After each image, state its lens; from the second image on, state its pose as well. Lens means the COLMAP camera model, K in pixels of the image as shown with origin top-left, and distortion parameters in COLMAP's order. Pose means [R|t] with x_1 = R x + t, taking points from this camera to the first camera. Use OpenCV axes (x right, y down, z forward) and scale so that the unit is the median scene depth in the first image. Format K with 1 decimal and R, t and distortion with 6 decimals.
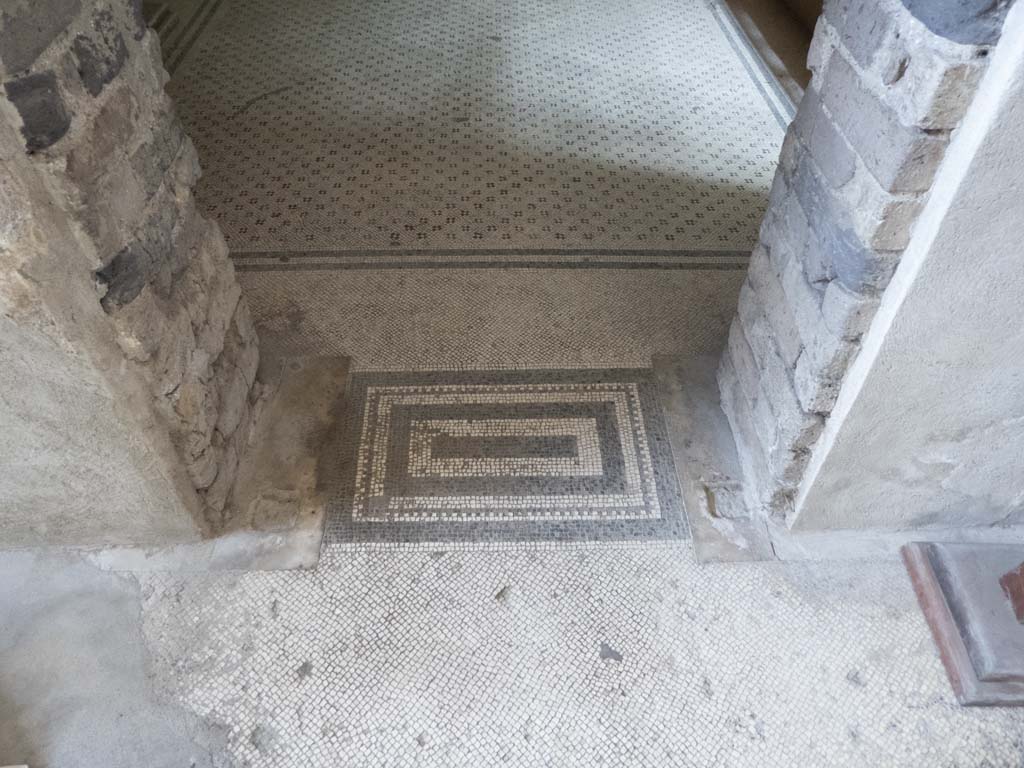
lens RADIAL K [[734.0, 0, 510.6], [0, 734.0, 383.7], [0, 0, 1]] dist [-0.054700, 0.027152]
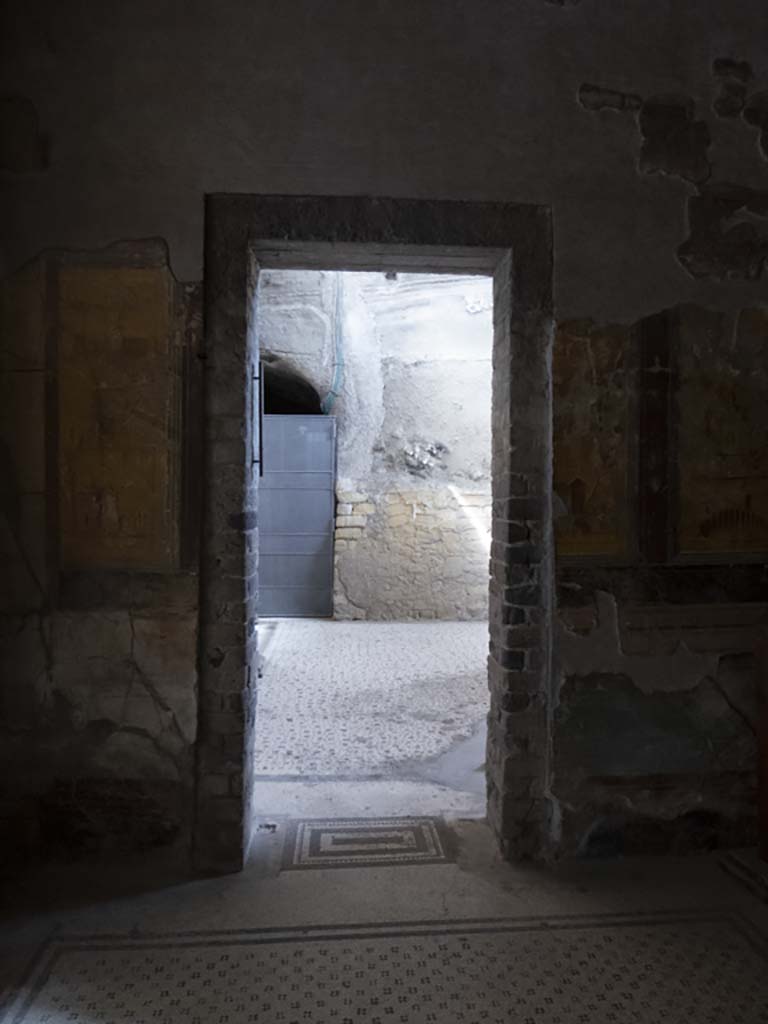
lens RADIAL K [[734.0, 0, 384.7], [0, 734.0, 513.3], [0, 0, 1]] dist [-0.054700, 0.027152]
pose [[-0.999058, -0.025712, -0.034946, 0.035884], [-0.043187, 0.666306, 0.744427, -1.854744], [0.004144, 0.745235, -0.666789, 1.536480]]
